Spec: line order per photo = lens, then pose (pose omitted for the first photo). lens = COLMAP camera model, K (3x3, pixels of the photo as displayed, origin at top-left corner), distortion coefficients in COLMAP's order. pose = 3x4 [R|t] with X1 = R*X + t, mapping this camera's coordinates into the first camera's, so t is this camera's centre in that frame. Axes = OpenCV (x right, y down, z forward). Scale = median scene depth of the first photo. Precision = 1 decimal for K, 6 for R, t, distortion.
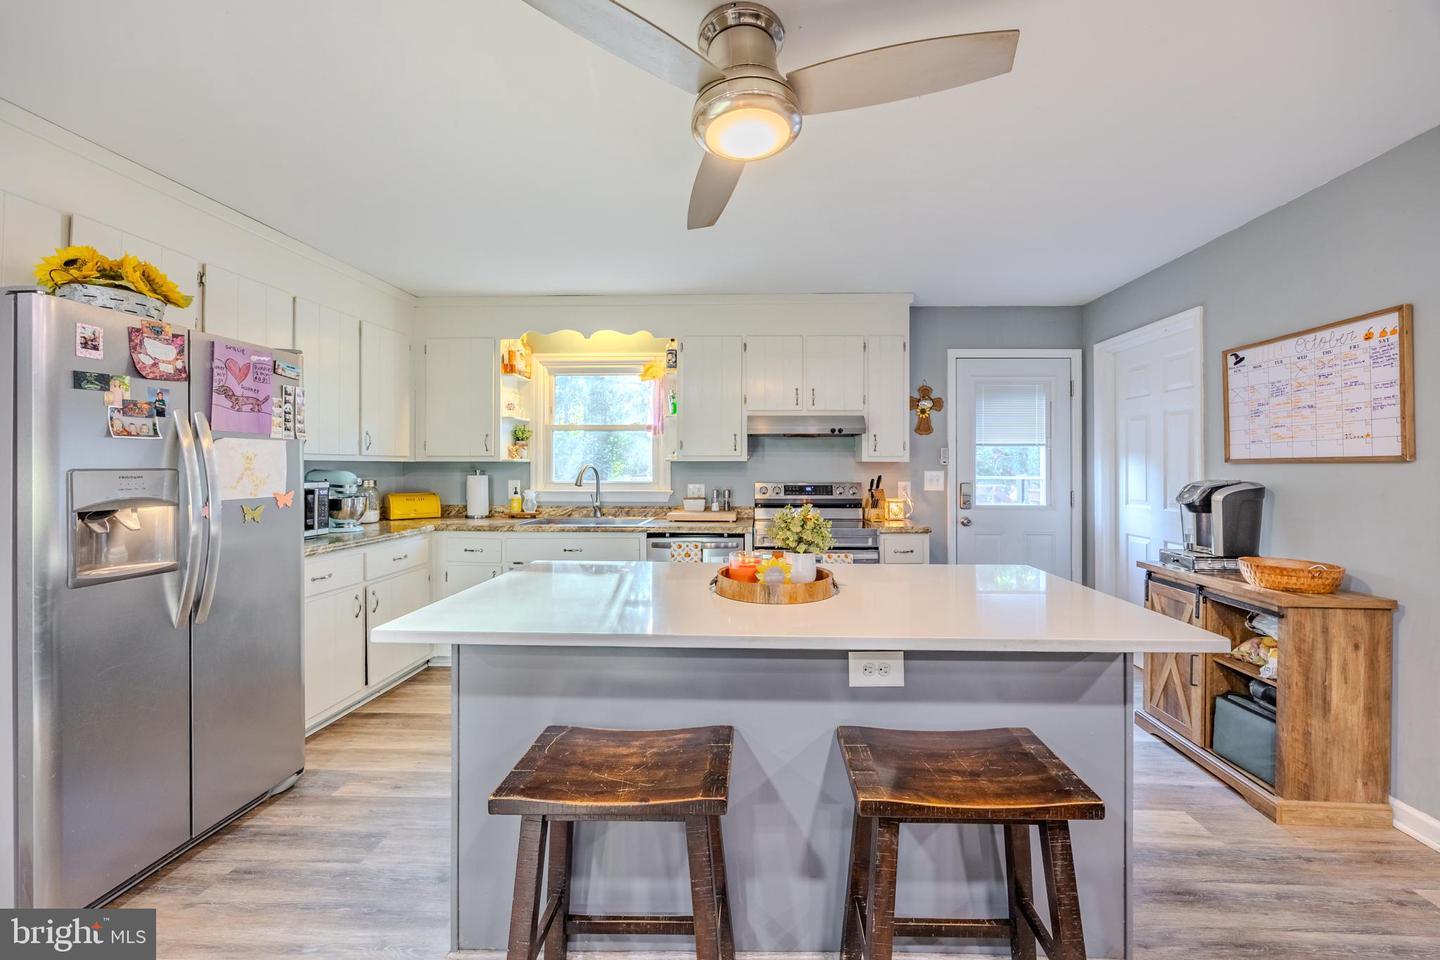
lens RADIAL K [[565.3, 0, 751.0], [0, 565.3, 467.5], [0, 0, 1]] dist [-0.000197, -0.000072]
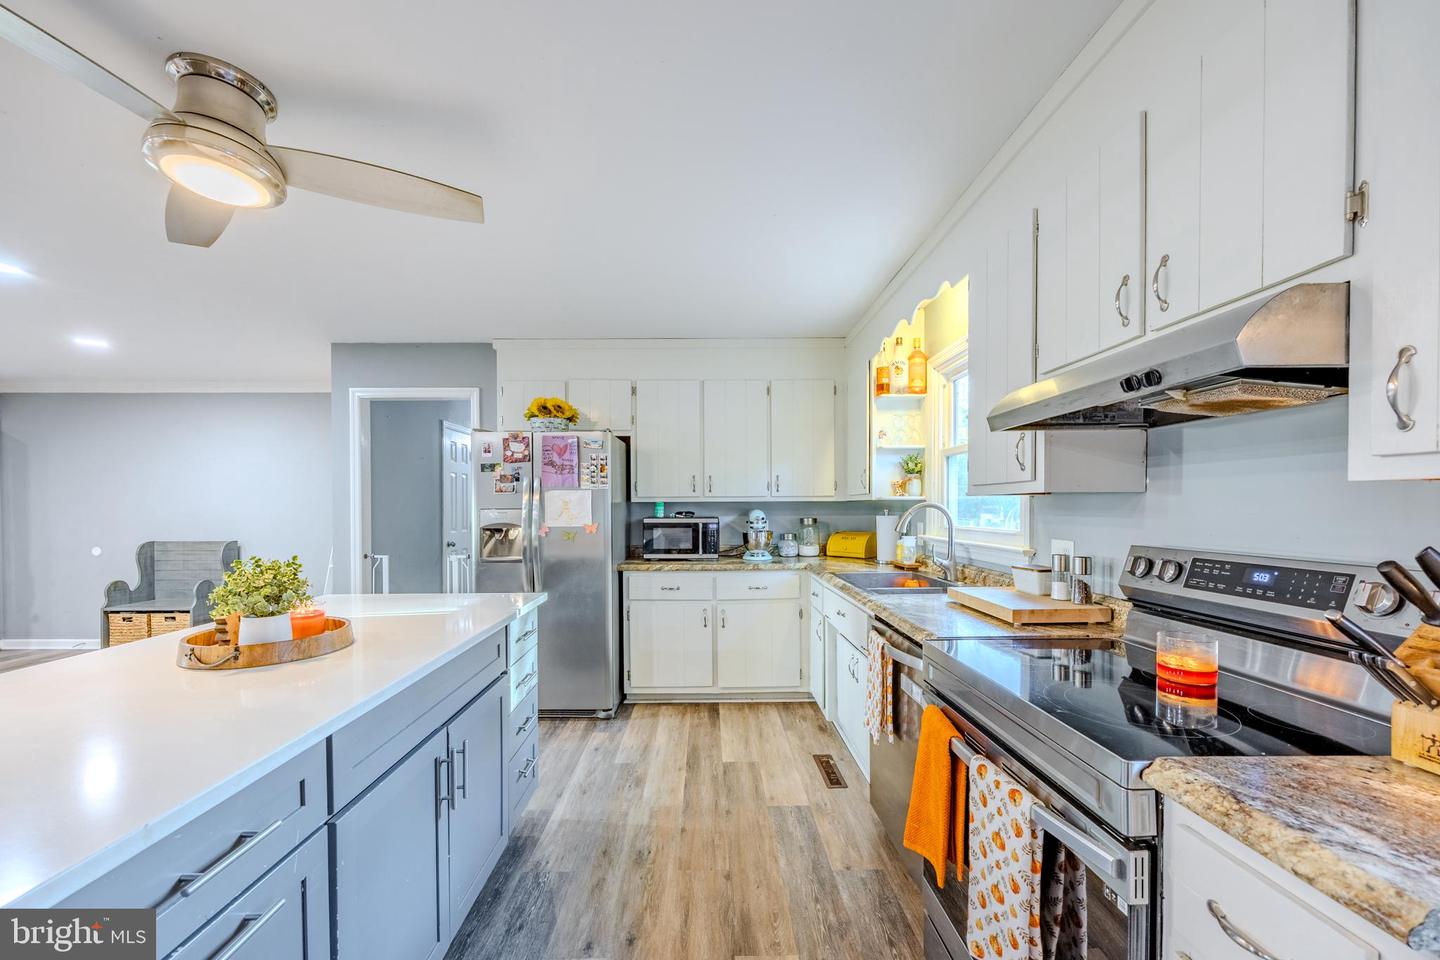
lens RADIAL K [[561.5, 0, 709.2], [0, 561.5, 514.0], [0, 0, 1]] dist [-0.001326, -0.000094]
pose [[0.038913, 0.013464, -0.999152, 0.705932], [0.003927, 0.999899, 0.013627, -0.002765], [0.999235, -0.004454, 0.038857, 1.255895]]
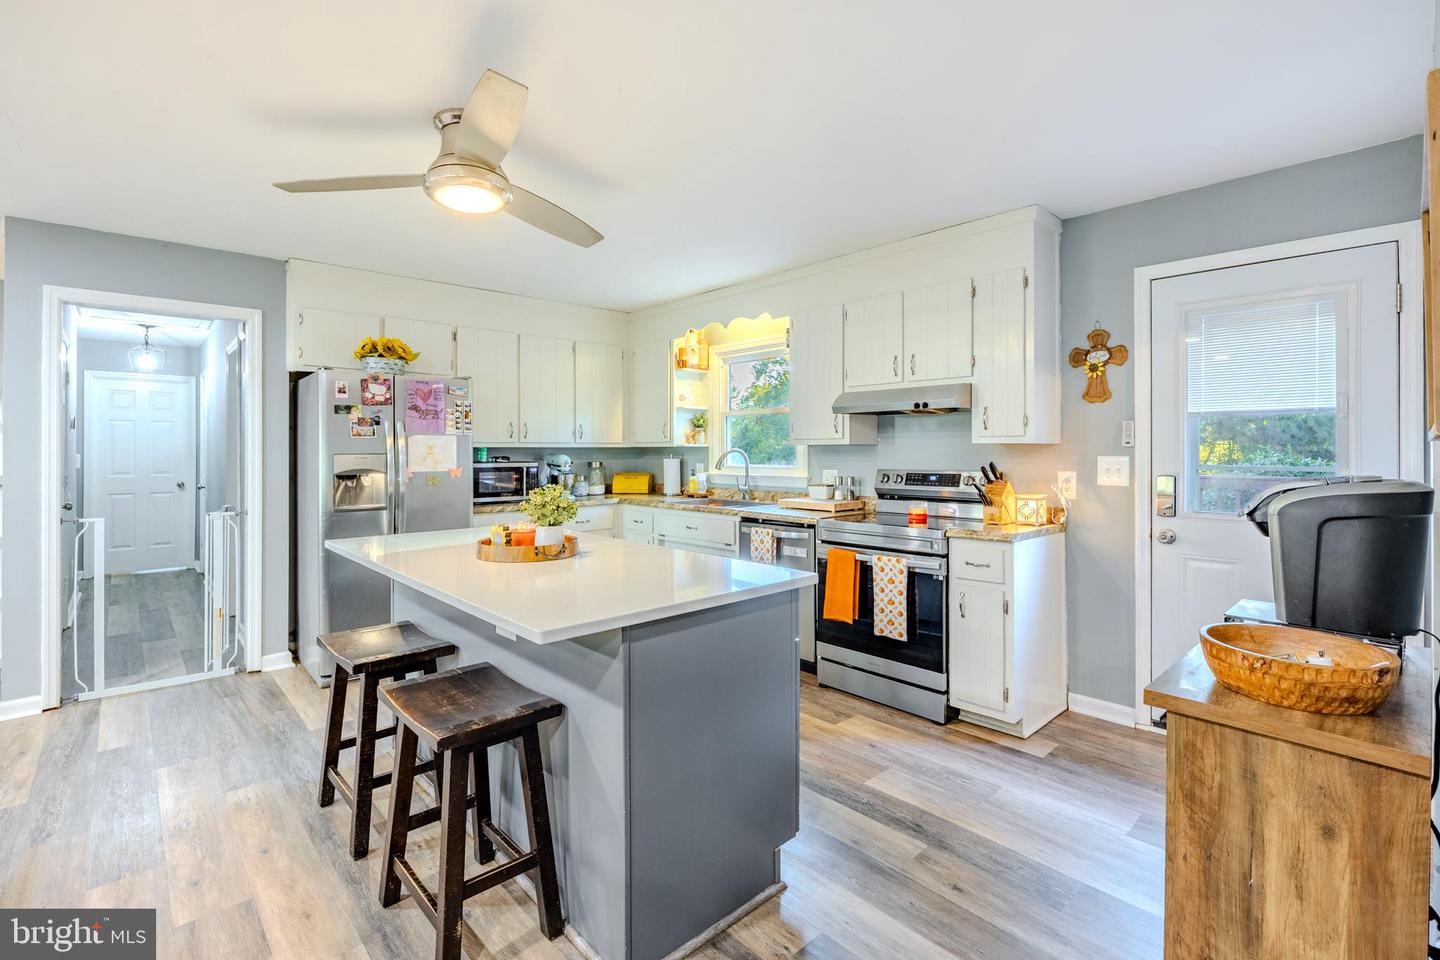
lens RADIAL K [[667.5, 0, 725.2], [0, 667.5, 450.6], [0, 0, 1]] dist [-0.001756, -0.000326]
pose [[0.698189, -0.002376, -0.715909, 1.038435], [0.002448, 0.999997, -0.000932, -0.002025], [0.715909, -0.001102, 0.698193, 0.233485]]
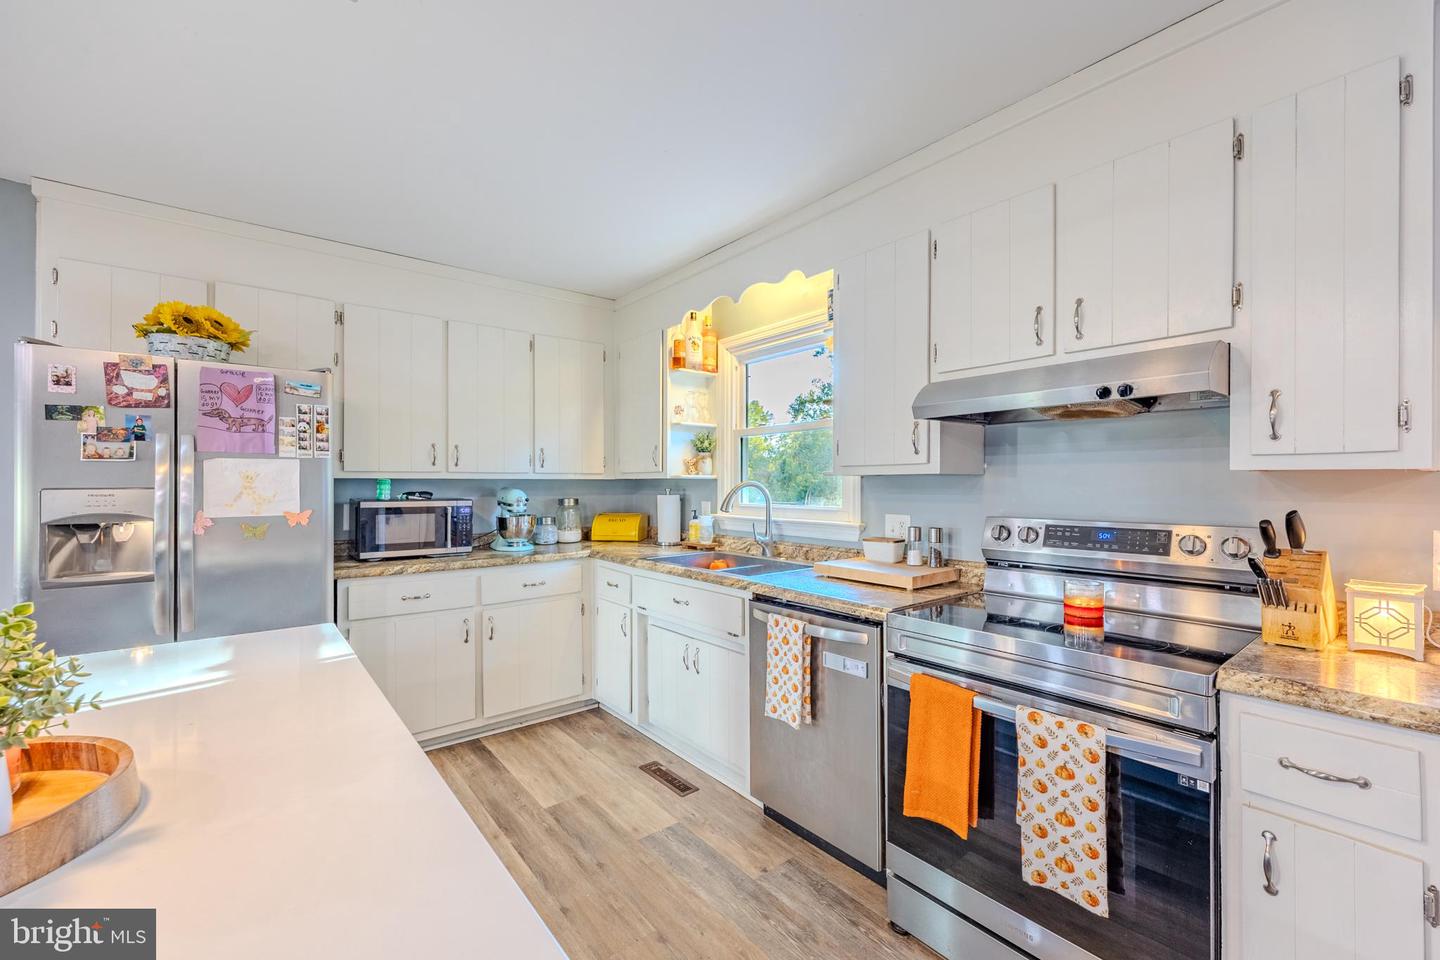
lens RADIAL K [[603.3, 0, 729.4], [0, 603.3, 483.8], [0, 0, 1]] dist [0.004336, 0.000103]
pose [[0.654007, -0.000999, -0.756488, 0.477092], [0.000789, 0.999999, -0.000638, -0.003618], [0.756488, -0.000180, 0.654007, 0.874098]]
